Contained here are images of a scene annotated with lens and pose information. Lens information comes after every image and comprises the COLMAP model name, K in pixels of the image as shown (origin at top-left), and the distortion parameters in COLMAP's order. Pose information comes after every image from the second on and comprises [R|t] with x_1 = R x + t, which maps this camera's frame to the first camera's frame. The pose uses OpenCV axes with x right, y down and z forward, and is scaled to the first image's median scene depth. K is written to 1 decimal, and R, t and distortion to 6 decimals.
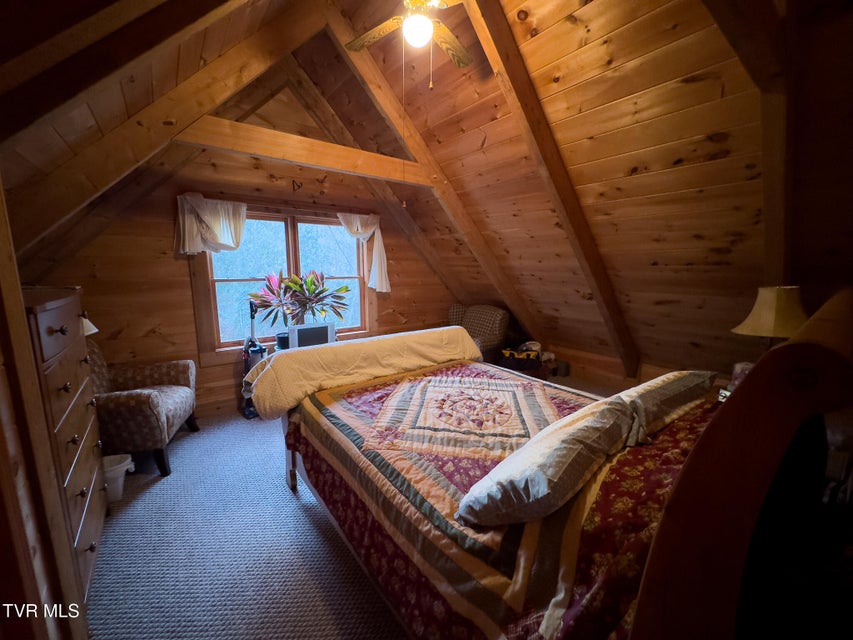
lens RADIAL K [[339.4, 0, 425.8], [0, 339.4, 318.0], [0, 0, 1]] dist [-0.004482, 0.000062]
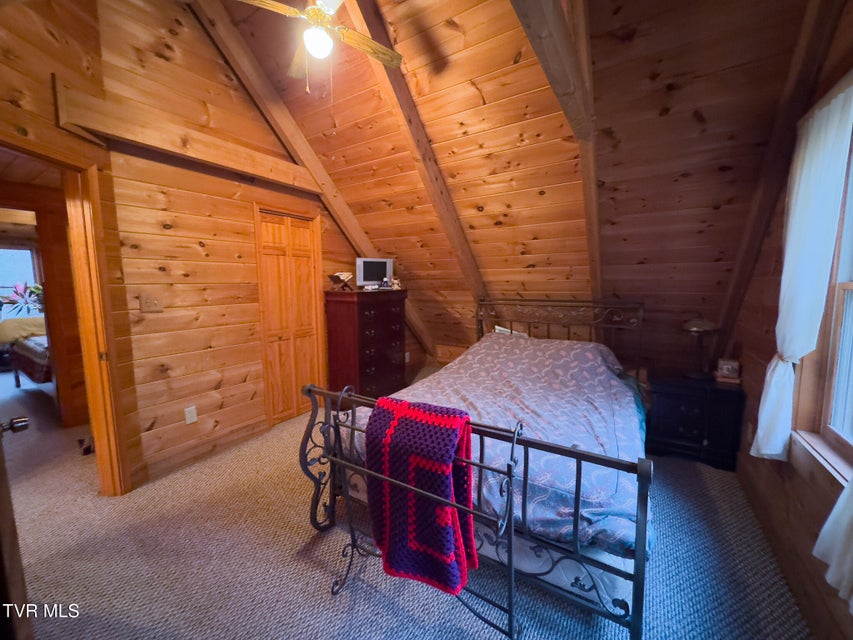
lens RADIAL K [[339.4, 0, 424.3], [0, 339.4, 322.3], [0, 0, 1]] dist [-0.004482, 0.000062]
pose [[0.939926, -0.042944, 0.338667, 0.936814], [0.056337, 0.997967, -0.029810, 0.243632], [-0.336698, 0.047098, 0.940434, -1.324386]]
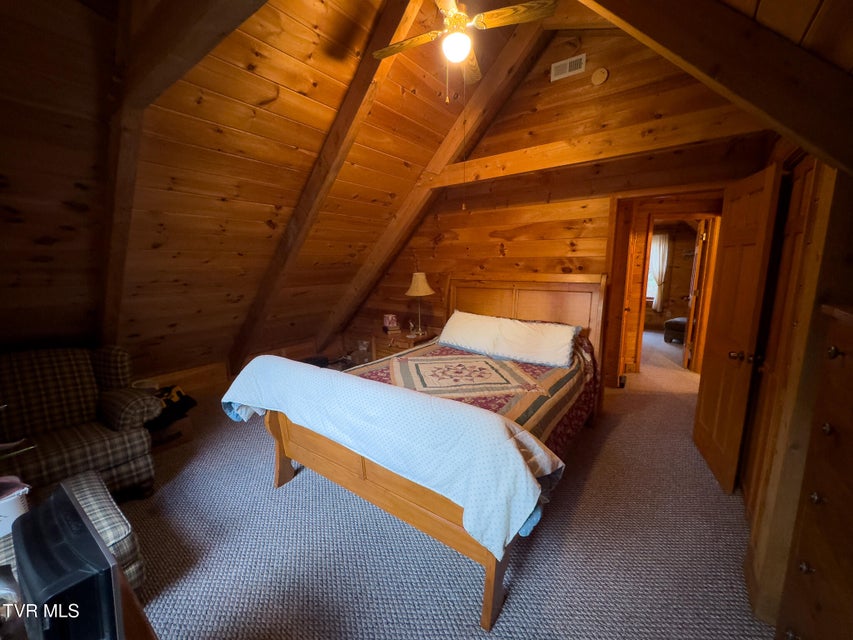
lens RADIAL K [[339.4, 0, 434.6], [0, 339.4, 322.9], [0, 0, 1]] dist [-0.004482, 0.000062]
pose [[-0.283906, -0.168775, 0.943882, -0.058177], [0.158353, 0.962617, 0.219755, -0.012273], [-0.945686, 0.211856, -0.246567, 0.076467]]
